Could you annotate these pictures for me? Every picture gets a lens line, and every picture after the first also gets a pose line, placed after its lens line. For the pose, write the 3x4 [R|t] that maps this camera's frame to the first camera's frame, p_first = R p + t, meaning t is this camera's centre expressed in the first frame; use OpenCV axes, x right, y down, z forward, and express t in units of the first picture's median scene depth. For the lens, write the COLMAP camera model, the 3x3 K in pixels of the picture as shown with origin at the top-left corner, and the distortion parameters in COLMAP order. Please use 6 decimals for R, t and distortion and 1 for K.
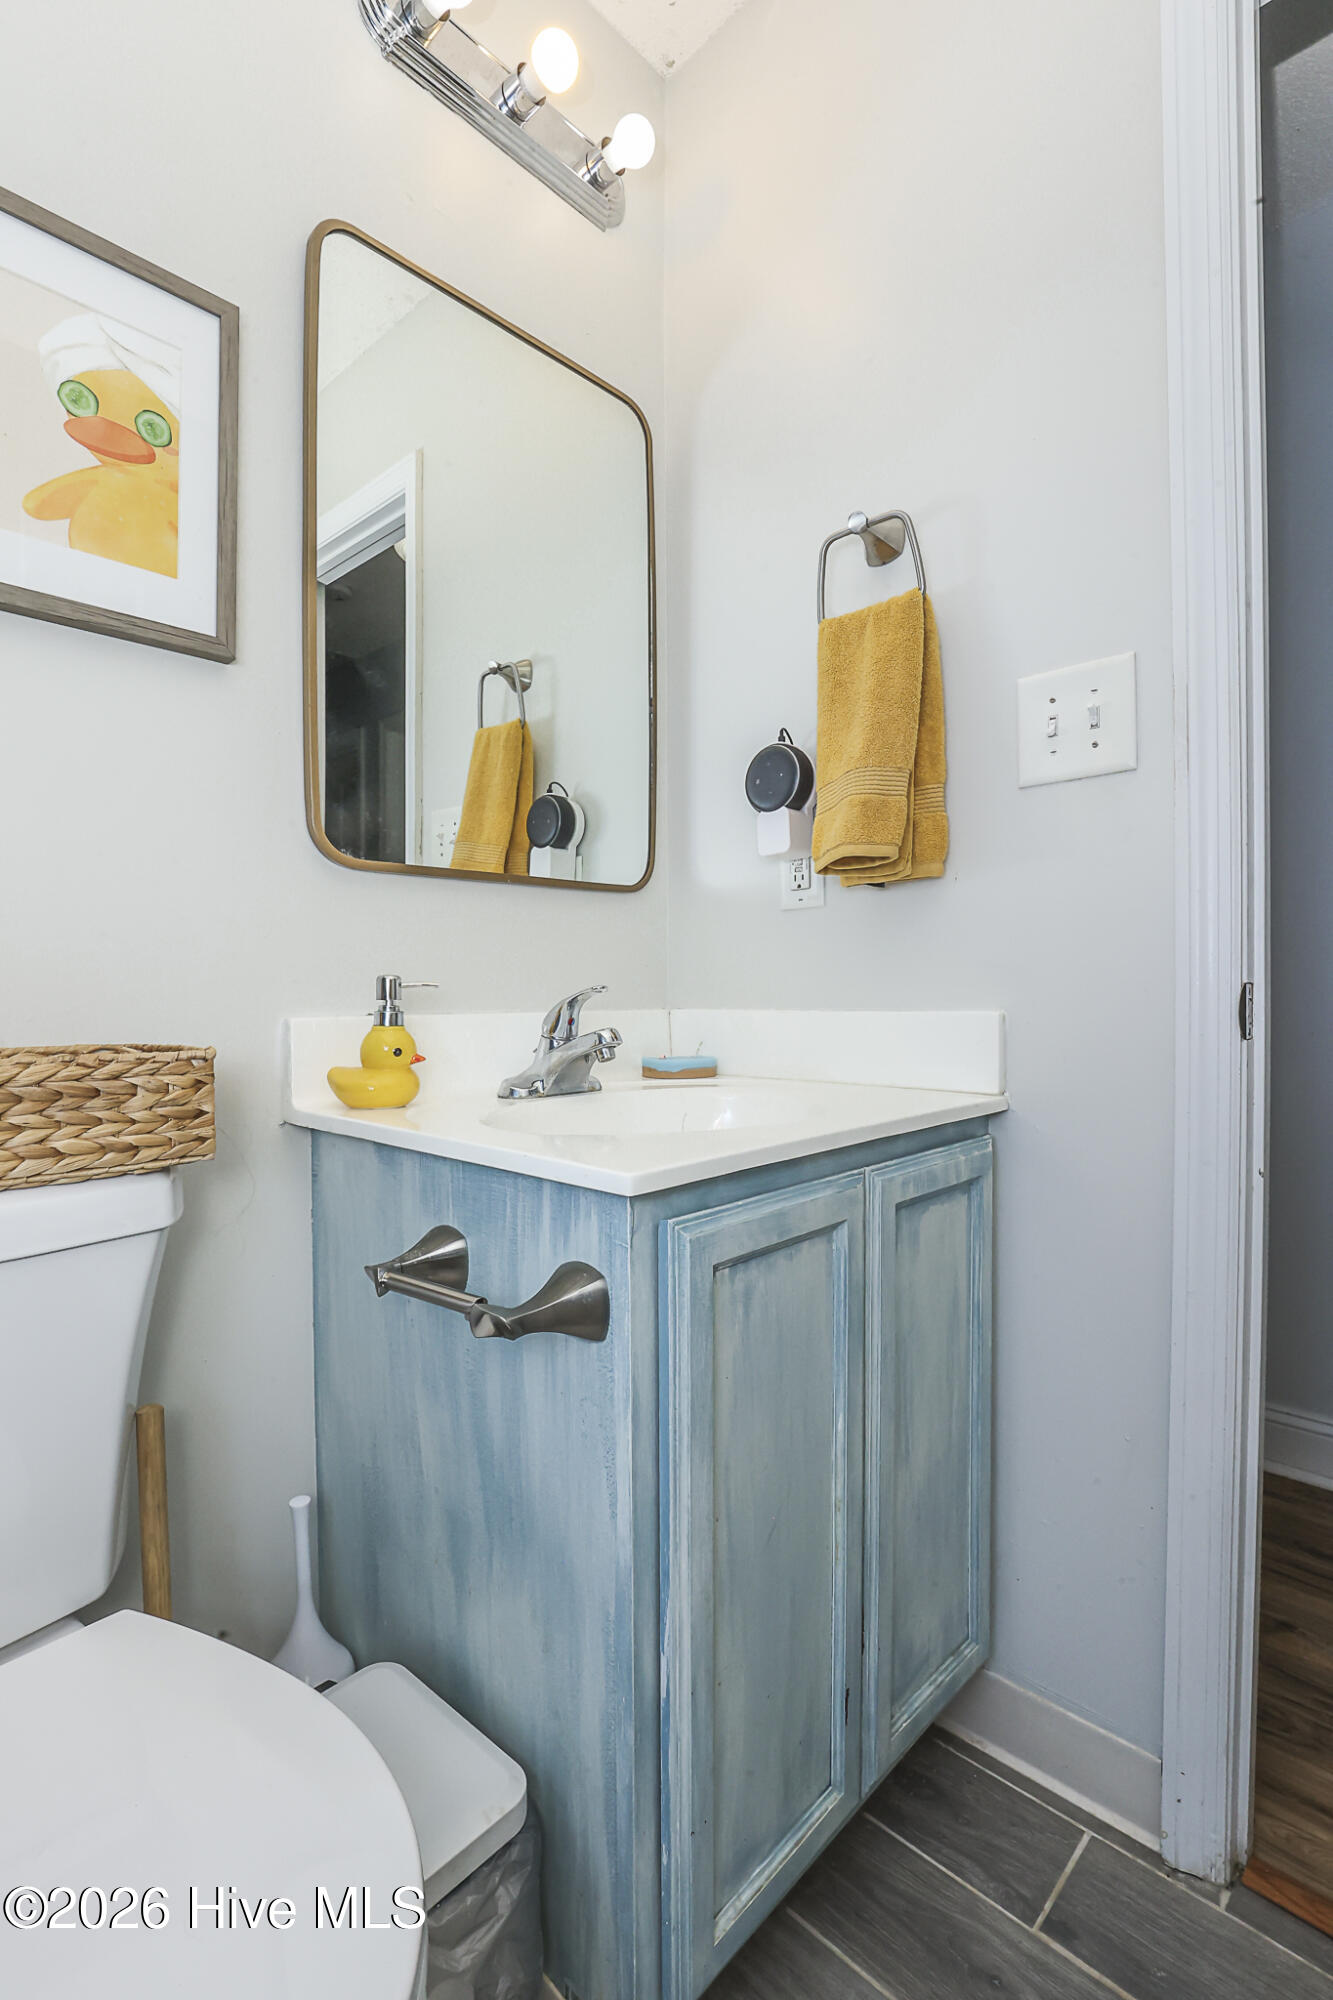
lens RADIAL K [[910.0, 0, 572.5], [0, 910.0, 1004.7], [0, 0, 1]] dist [-0.036376, 0.009544]
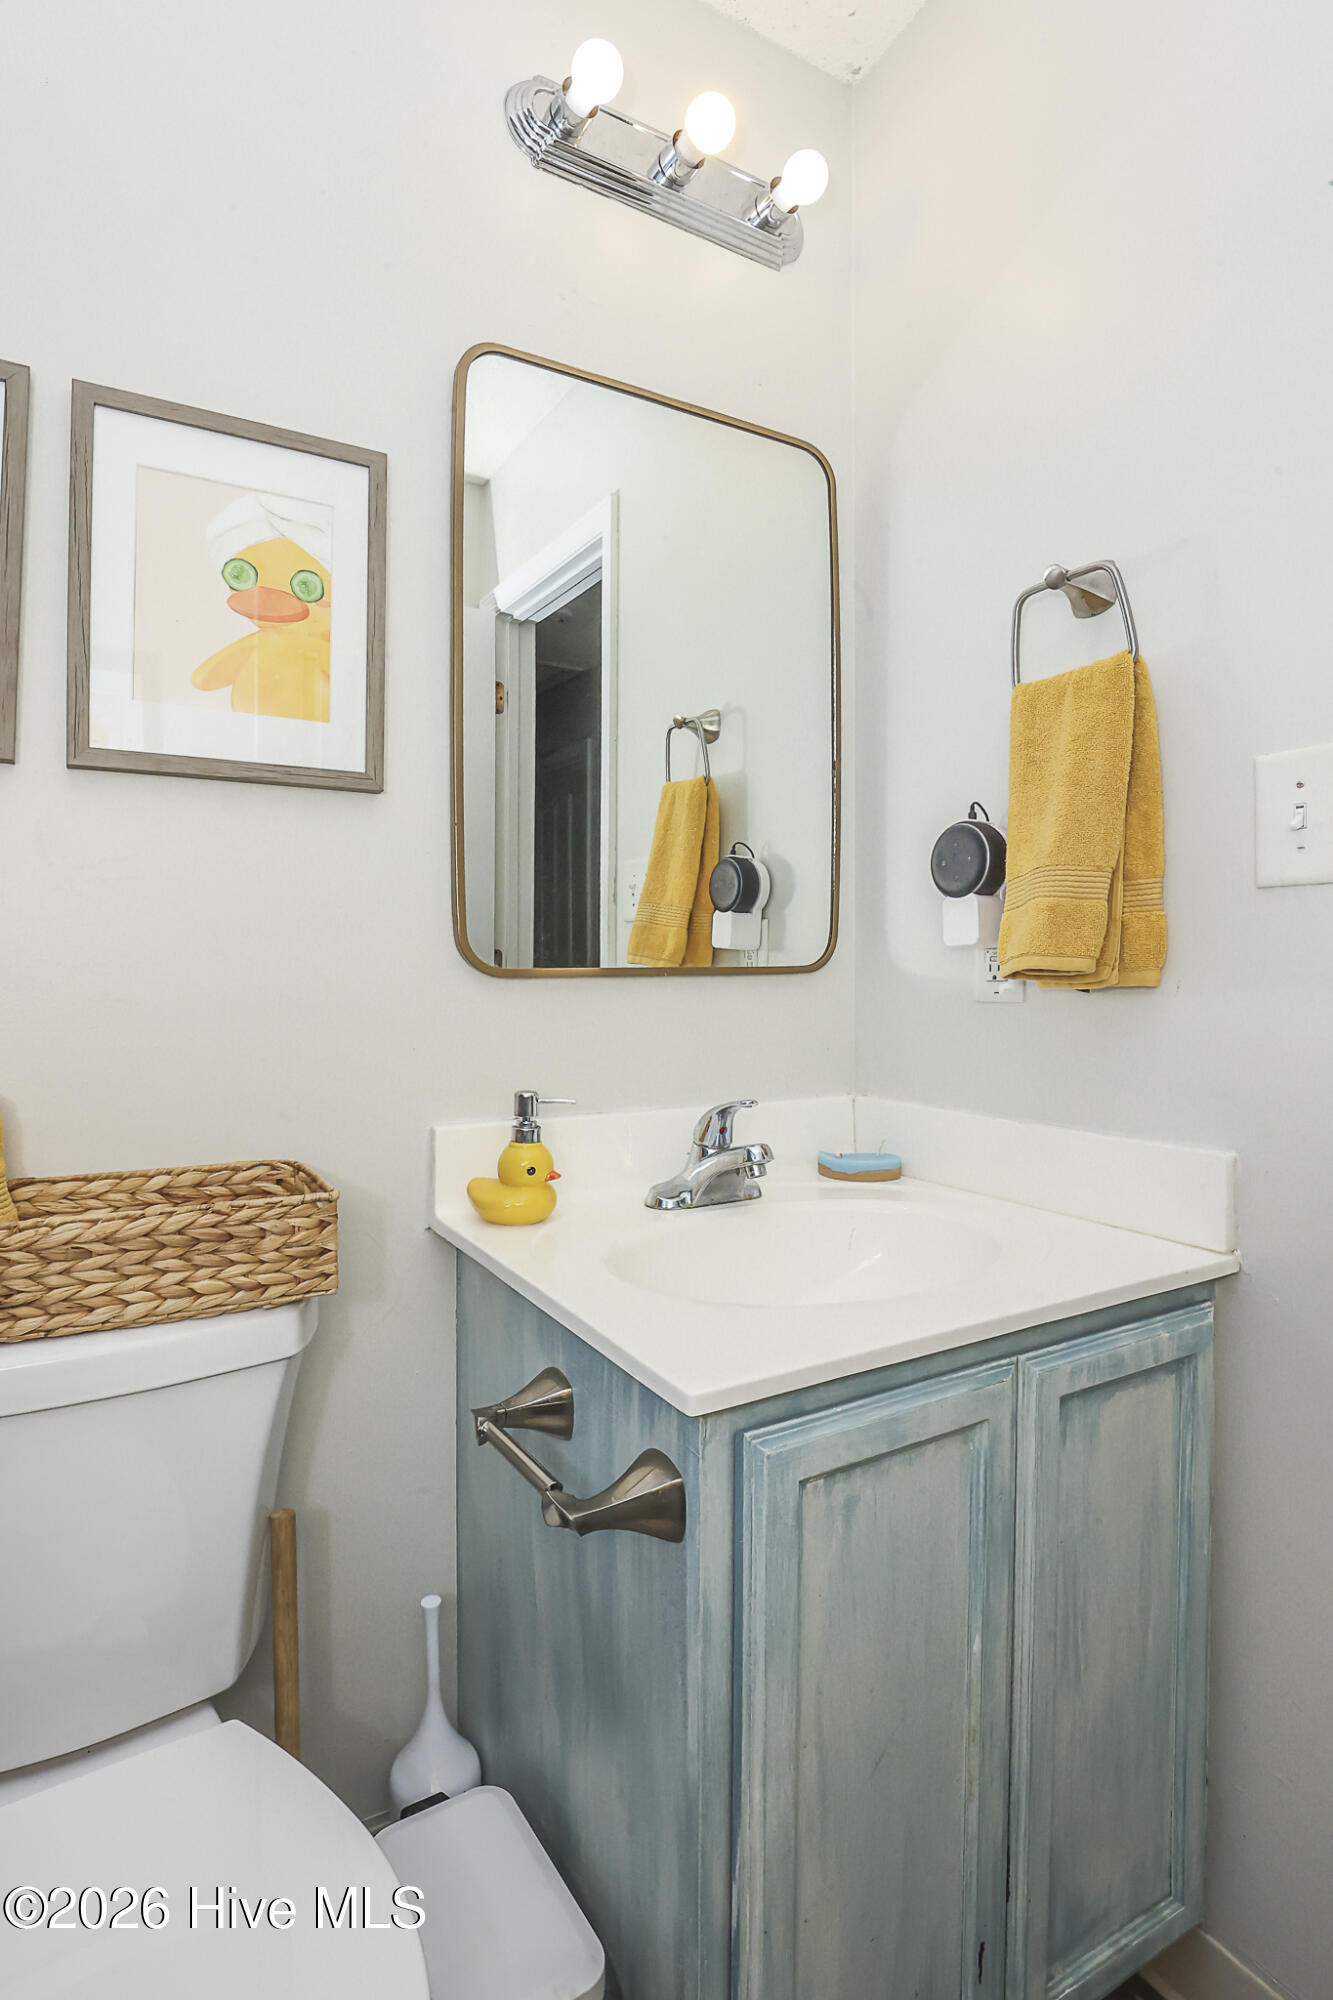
lens RADIAL K [[949.1, 0, 575.2], [0, 949.1, 970.0], [0, 0, 1]] dist [-0.037298, 0.008638]
pose [[0.961668, 0.009606, -0.274049, 0.136630], [-0.011021, 0.999933, -0.003624, -0.164590], [0.273995, 0.006505, 0.961709, 0.004658]]
